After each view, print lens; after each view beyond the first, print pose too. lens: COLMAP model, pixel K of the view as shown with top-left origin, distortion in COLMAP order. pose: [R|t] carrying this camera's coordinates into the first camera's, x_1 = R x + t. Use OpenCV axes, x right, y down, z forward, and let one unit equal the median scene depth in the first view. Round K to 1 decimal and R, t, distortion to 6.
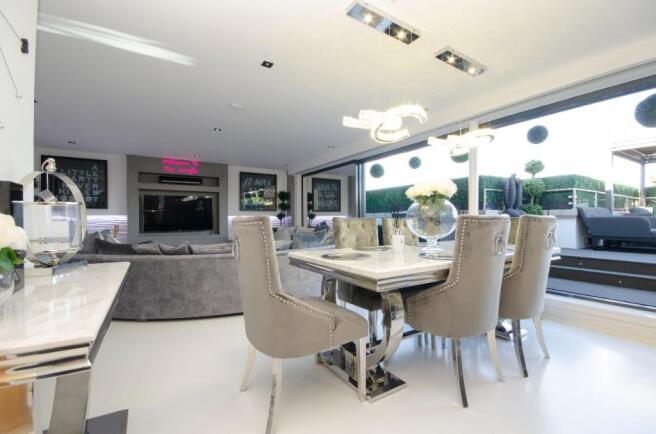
lens RADIAL K [[292.3, 0, 328.8], [0, 292.3, 221.6], [0, 0, 1]] dist [-0.002436, -0.000315]
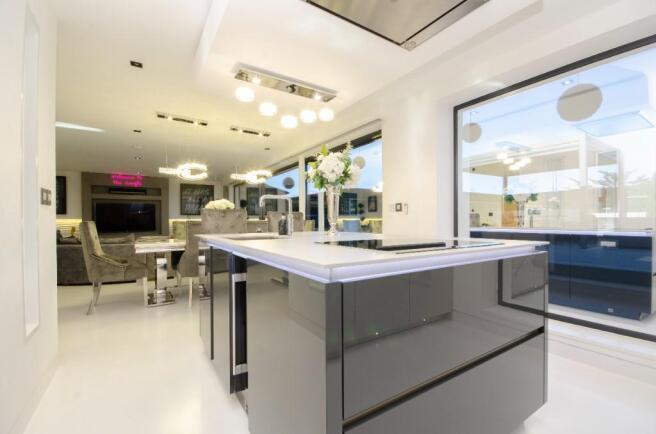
lens RADIAL K [[292.3, 0, 328.8], [0, 292.3, 221.6], [0, 0, 1]] dist [-0.002436, -0.000315]
pose [[0.999741, -0.002998, 0.022555, 0.348098], [0.003151, 0.999972, -0.006749, 0.000945], [-0.022534, 0.006818, 0.999723, -0.290251]]
